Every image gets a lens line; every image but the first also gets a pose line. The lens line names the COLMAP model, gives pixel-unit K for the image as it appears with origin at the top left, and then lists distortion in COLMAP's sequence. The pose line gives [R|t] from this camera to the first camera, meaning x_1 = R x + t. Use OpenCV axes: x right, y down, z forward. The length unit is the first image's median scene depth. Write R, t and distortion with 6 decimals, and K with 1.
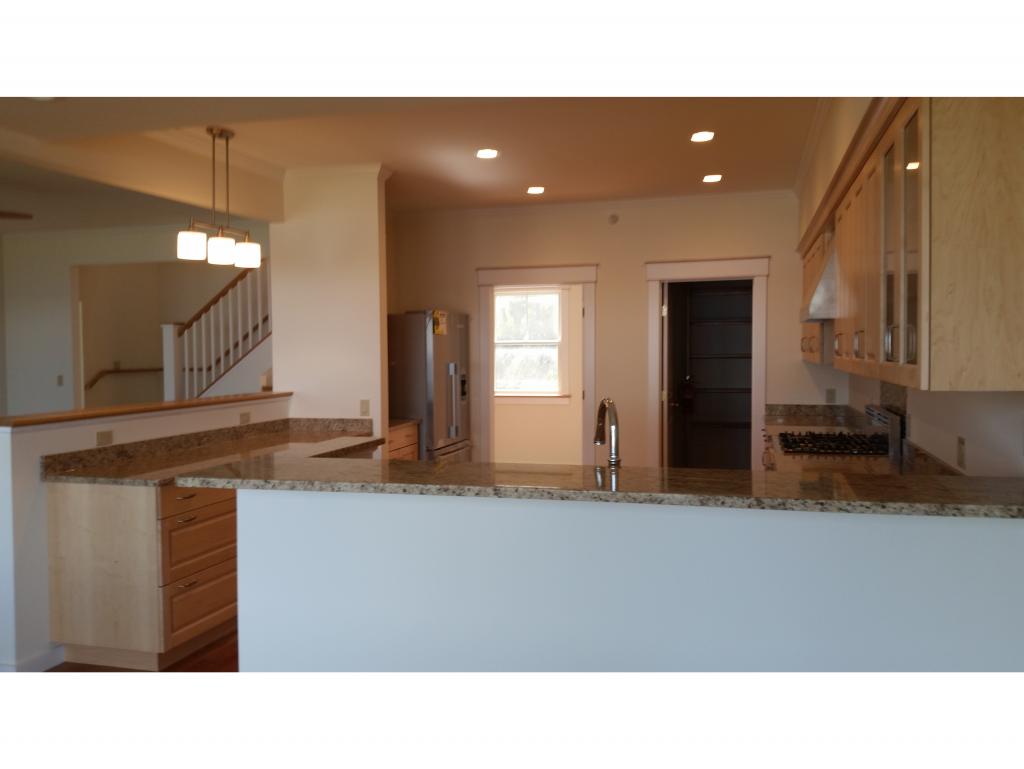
lens RADIAL K [[861.6, 0, 511.0], [0, 861.6, 380.1], [0, 0, 1]] dist [0.099957, -0.233063]
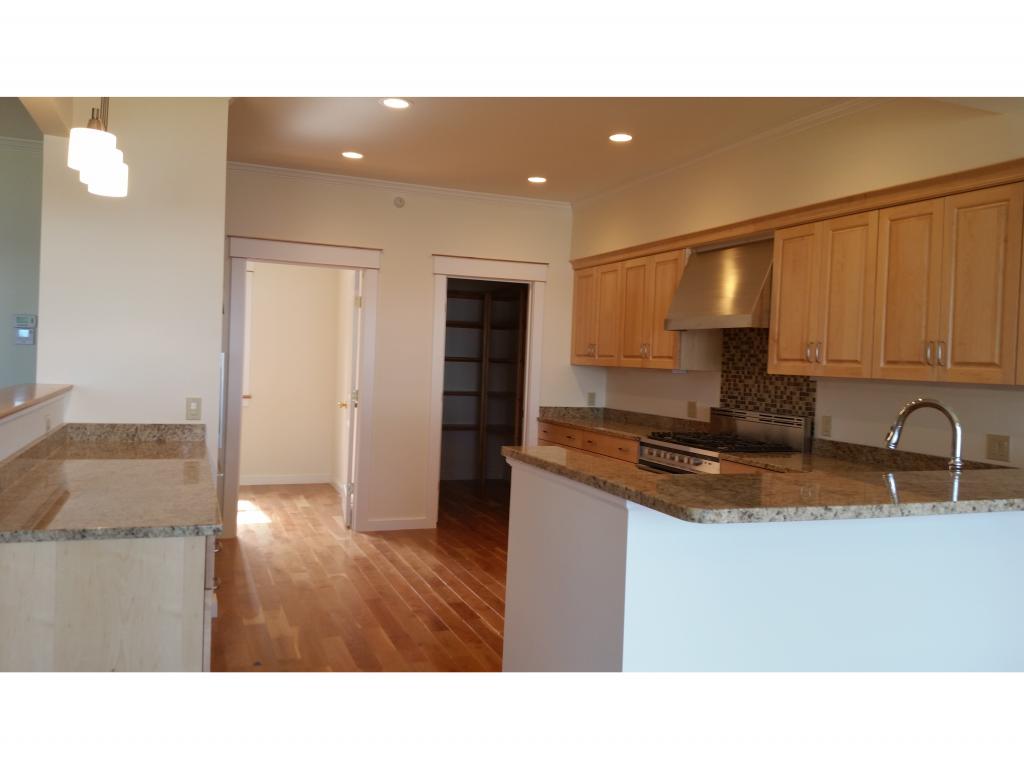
lens RADIAL K [[861.6, 0, 511.0], [0, 861.6, 380.1], [0, 0, 1]] dist [0.099957, -0.233063]
pose [[0.808225, 0.022580, 0.588440, -0.479256], [-0.020105, 0.999740, -0.010749, 0.012297], [-0.588530, -0.003143, 0.808469, 0.298948]]
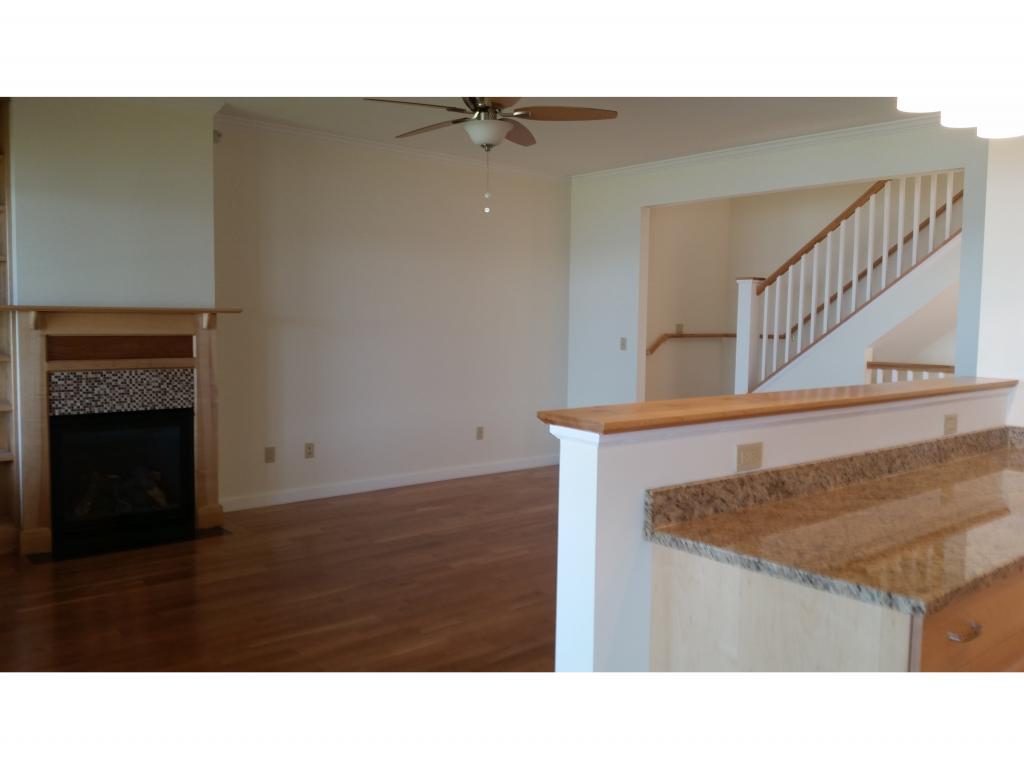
lens RADIAL K [[861.6, 0, 511.0], [0, 861.6, 380.1], [0, 0, 1]] dist [0.099957, -0.233063]
pose [[0.834892, 0.064107, -0.546668, -0.277979], [-0.046409, 0.997856, 0.046140, 0.003767], [0.548454, -0.013152, 0.836078, 0.445793]]
